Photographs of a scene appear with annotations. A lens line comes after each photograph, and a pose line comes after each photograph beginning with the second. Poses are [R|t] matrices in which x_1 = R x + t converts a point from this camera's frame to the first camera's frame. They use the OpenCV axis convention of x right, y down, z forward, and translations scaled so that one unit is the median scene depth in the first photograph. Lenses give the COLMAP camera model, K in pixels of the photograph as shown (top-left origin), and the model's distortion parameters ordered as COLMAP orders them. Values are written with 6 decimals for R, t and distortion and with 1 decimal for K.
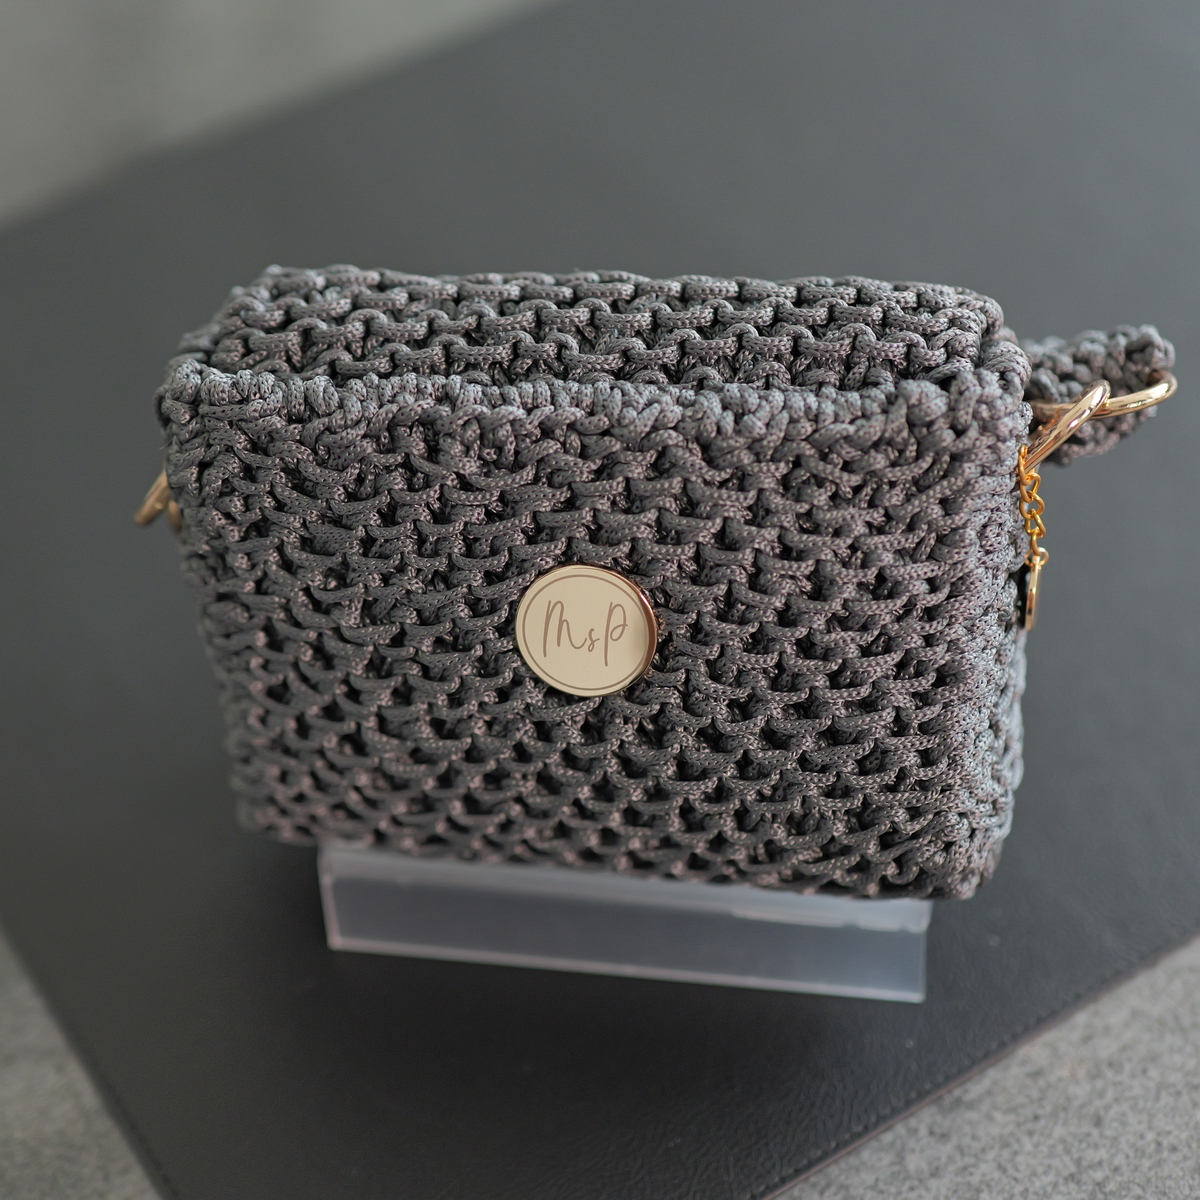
lens RADIAL K [[2510.1, 0, 600.0], [0, 2510.1, 600.0], [0, 0, 1]] dist [-0.072570, -0.041924]
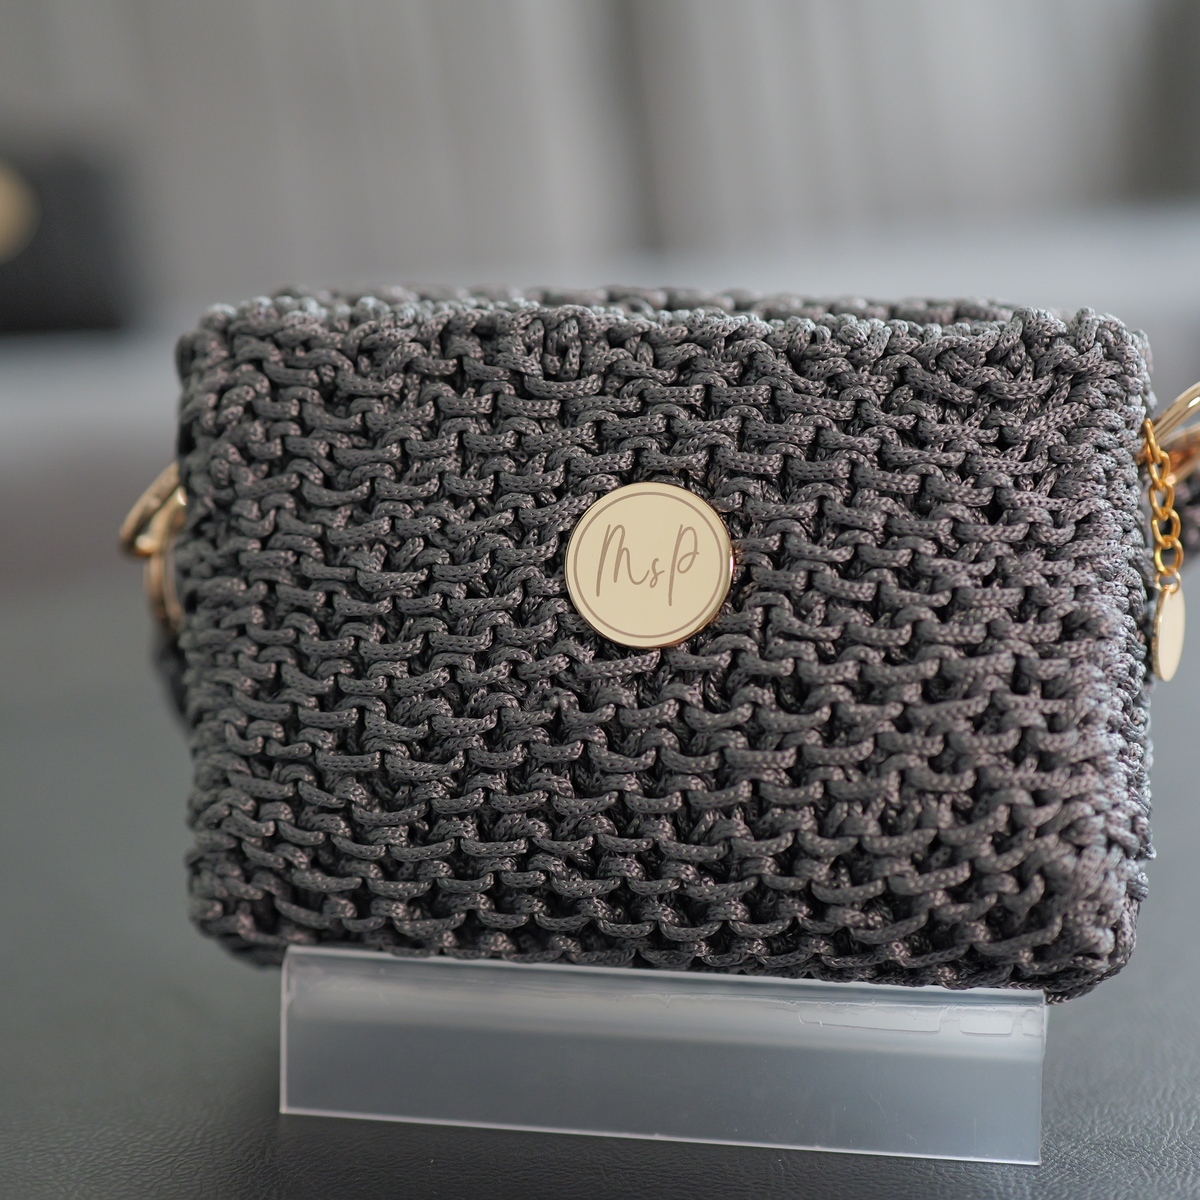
lens RADIAL K [[2510.1, 0, 600.0], [0, 2510.1, 600.0], [0, 0, 1]] dist [-0.072570, -0.041924]
pose [[0.997402, 0.071849, 0.005200, -0.025780], [-0.058383, 0.848537, -0.525905, 0.475189], [-0.042198, 0.524235, 0.850527, 0.286115]]
